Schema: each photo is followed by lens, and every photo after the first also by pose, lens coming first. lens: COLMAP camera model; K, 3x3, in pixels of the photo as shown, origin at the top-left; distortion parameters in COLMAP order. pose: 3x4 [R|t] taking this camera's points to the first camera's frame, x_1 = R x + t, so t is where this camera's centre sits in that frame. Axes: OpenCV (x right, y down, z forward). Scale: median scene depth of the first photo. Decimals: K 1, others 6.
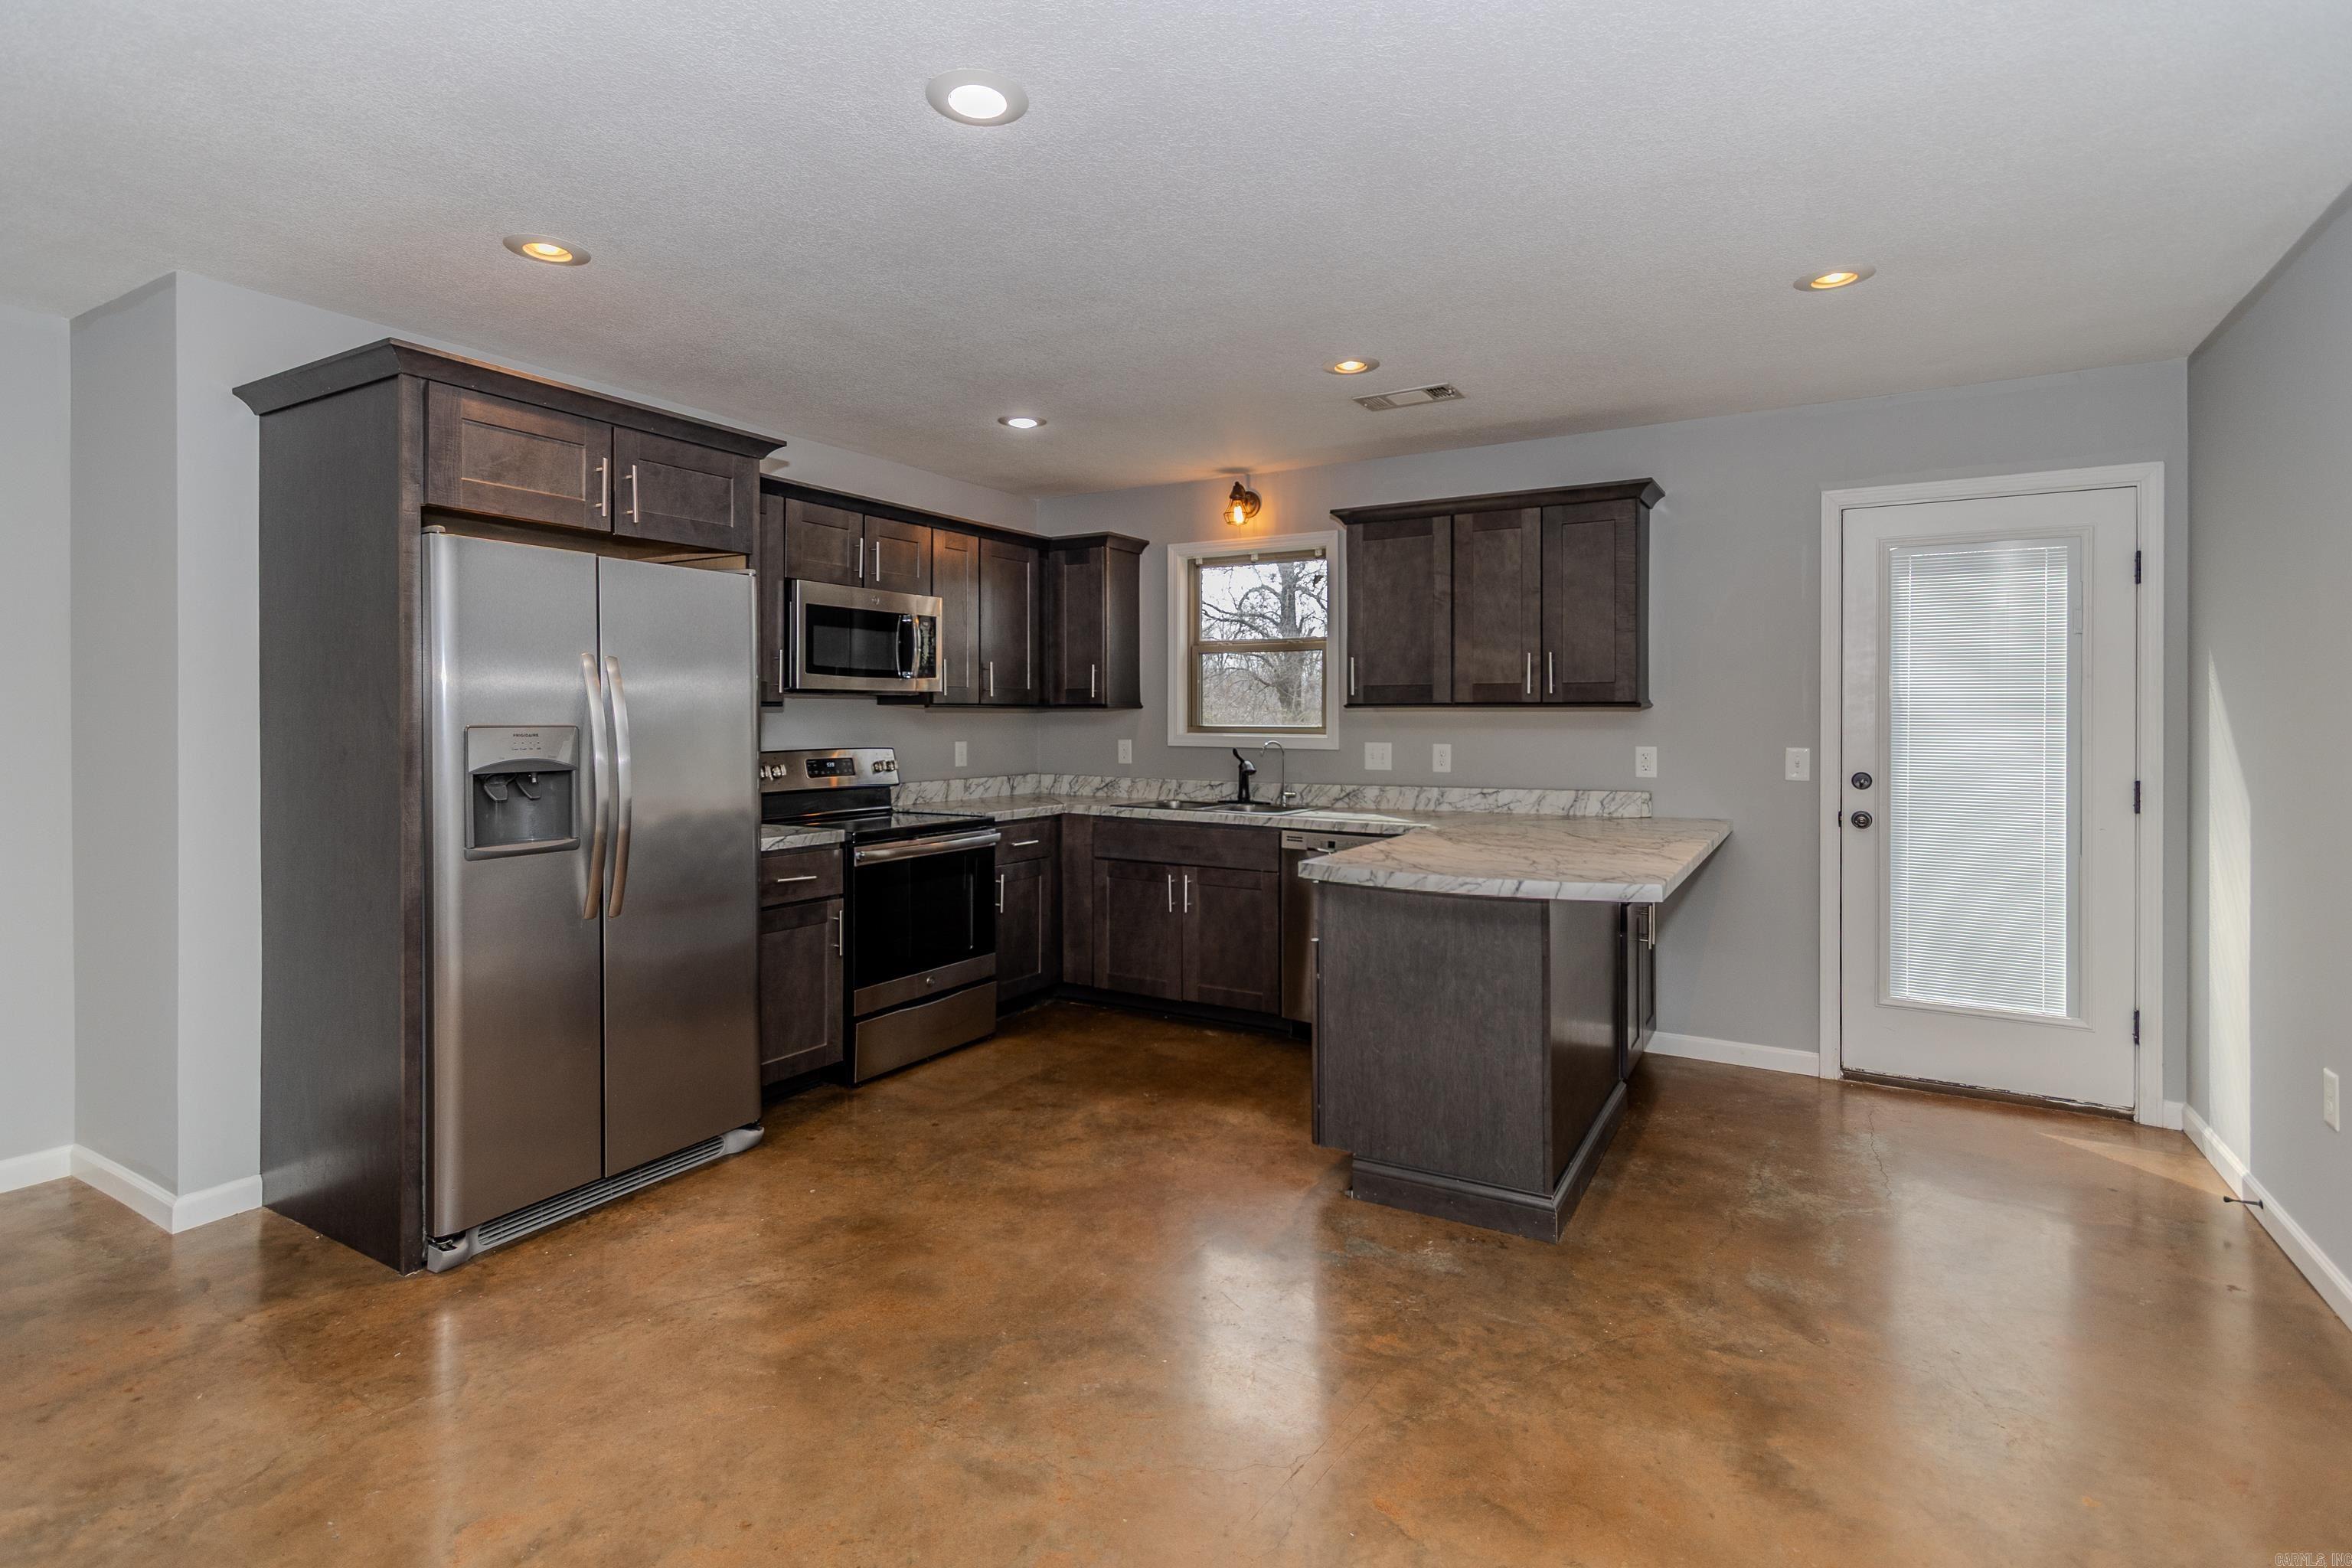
lens RADIAL K [[1134.5, 0, 1178.4], [0, 1134.5, 715.6], [0, 0, 1]] dist [-0.000249, -0.000014]
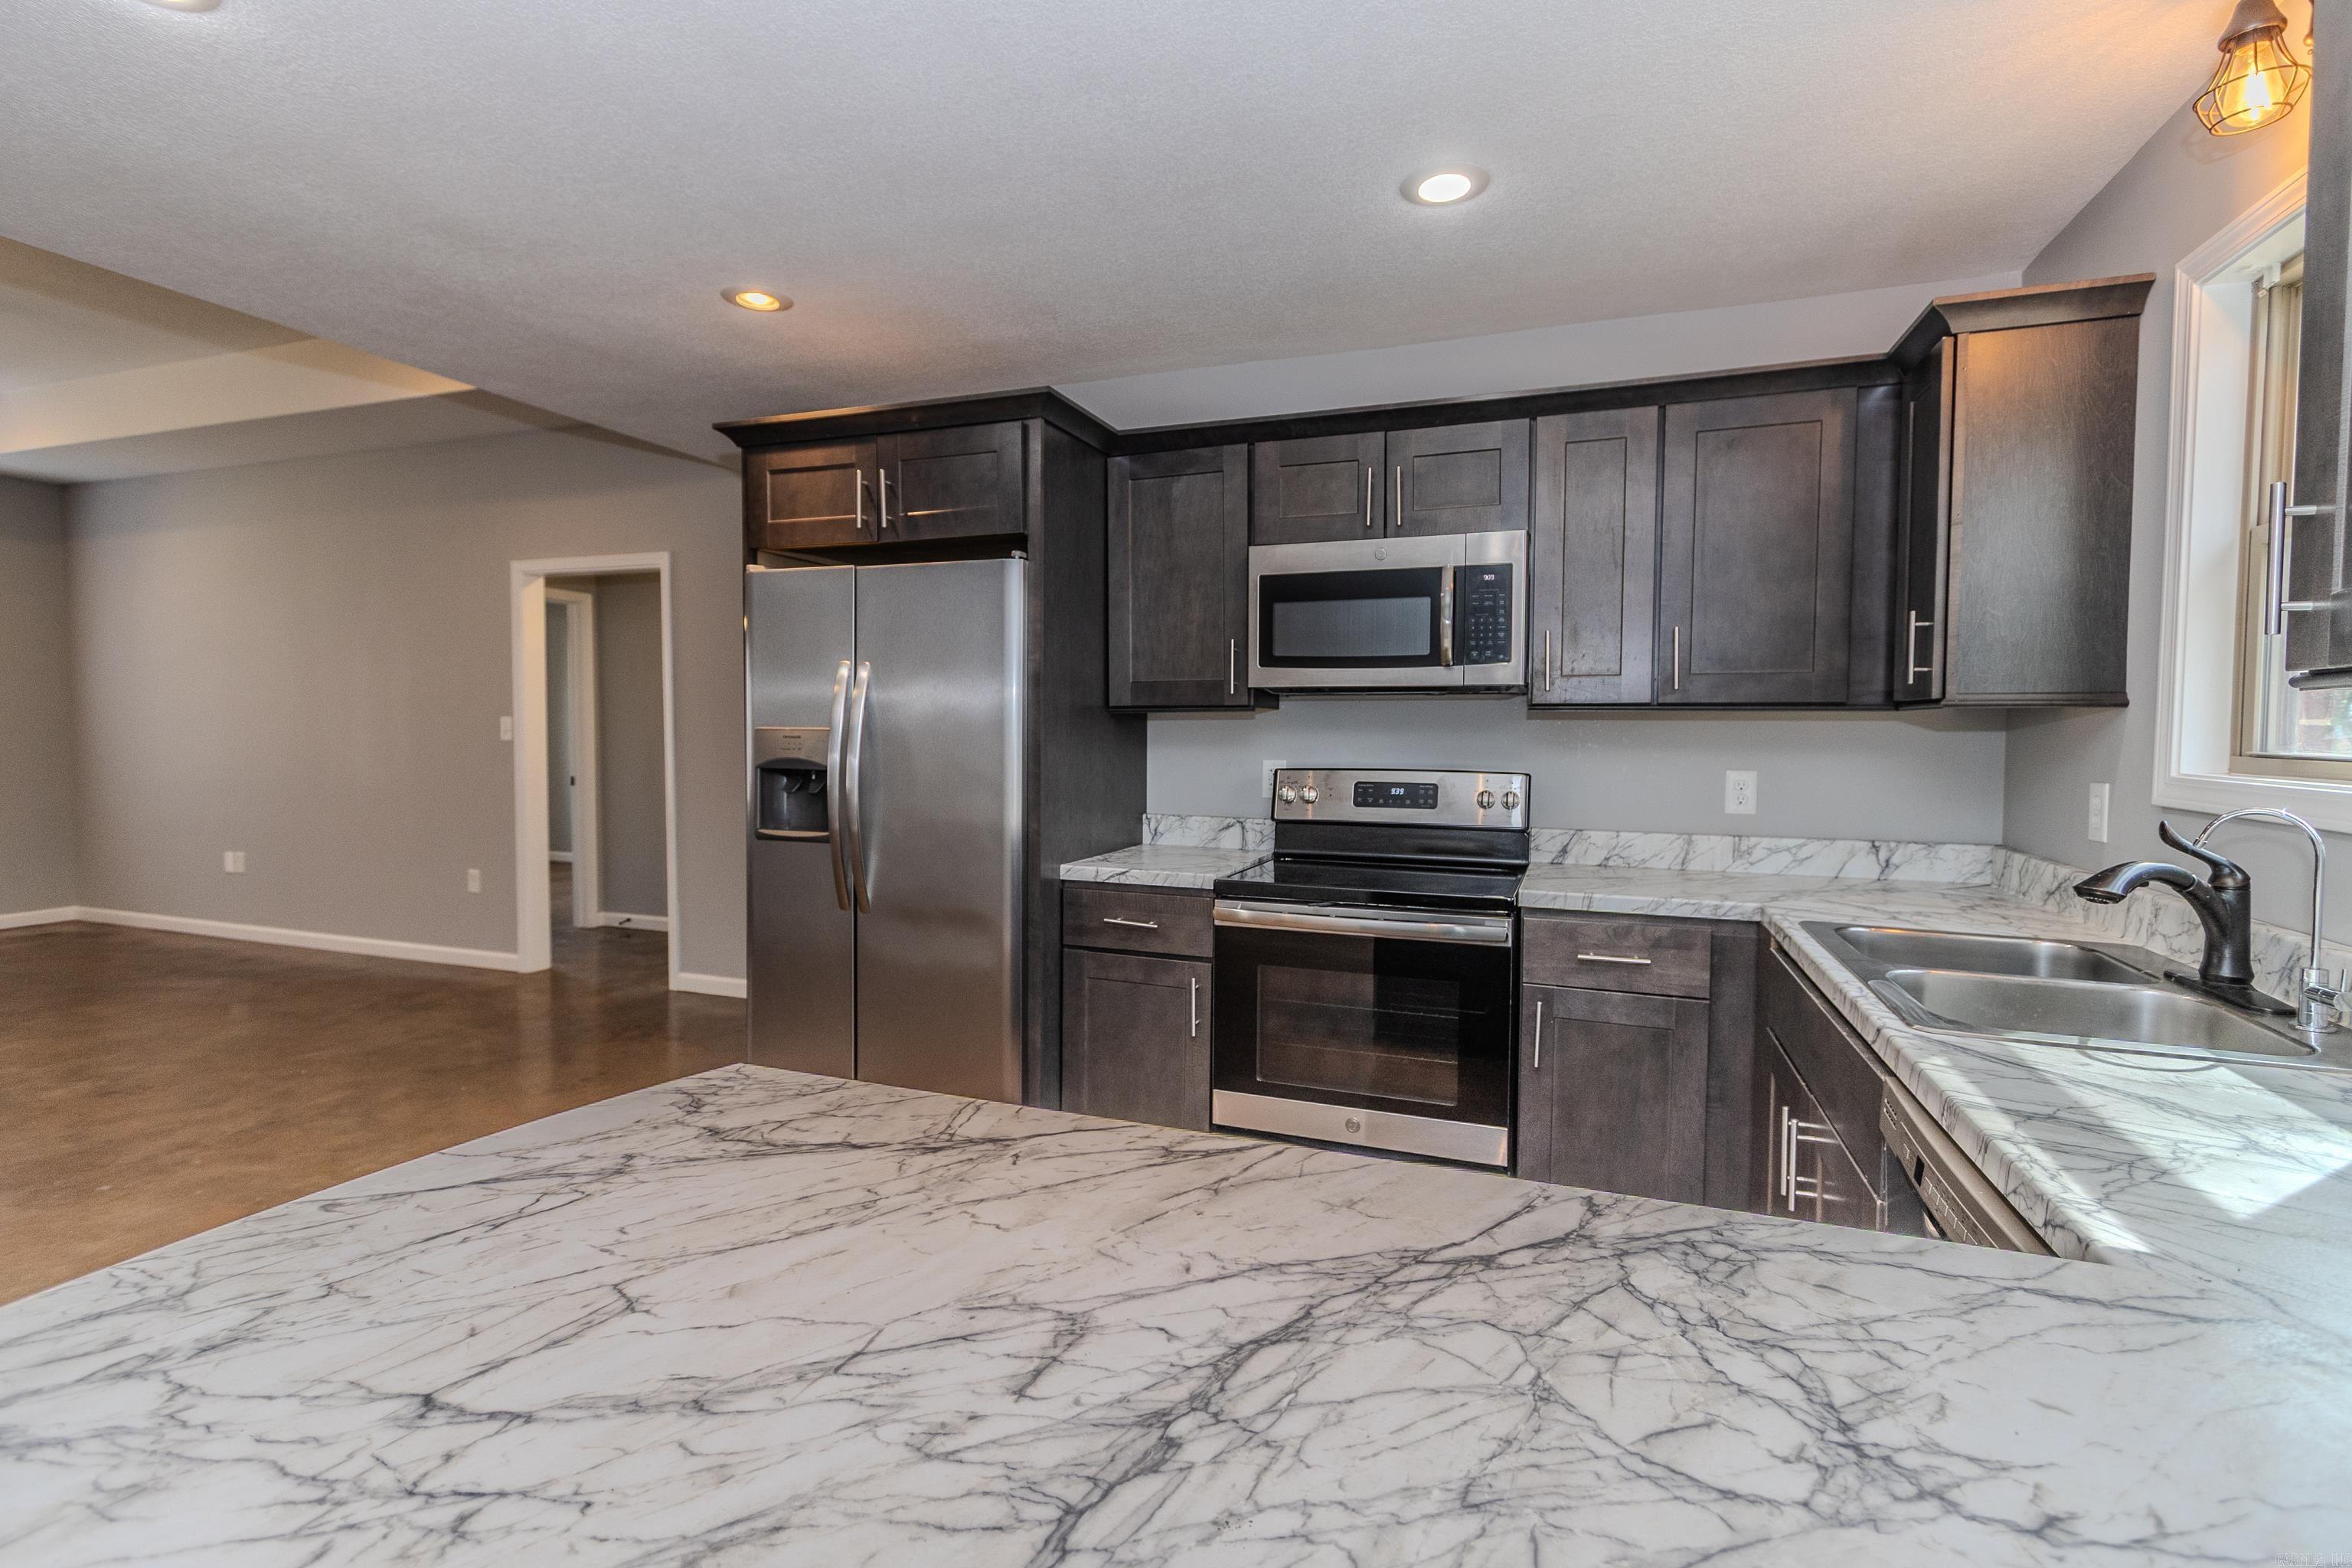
lens RADIAL K [[1072.2, 0, 1176.0], [0, 1072.2, 784.0], [0, 0, 1]] dist [-0.000853, -0.000085]
pose [[0.172170, 0.049433, -0.983826, 0.348512], [-0.008009, 0.998777, 0.048783, 0.006210], [0.985035, -0.000520, 0.172355, 0.747442]]
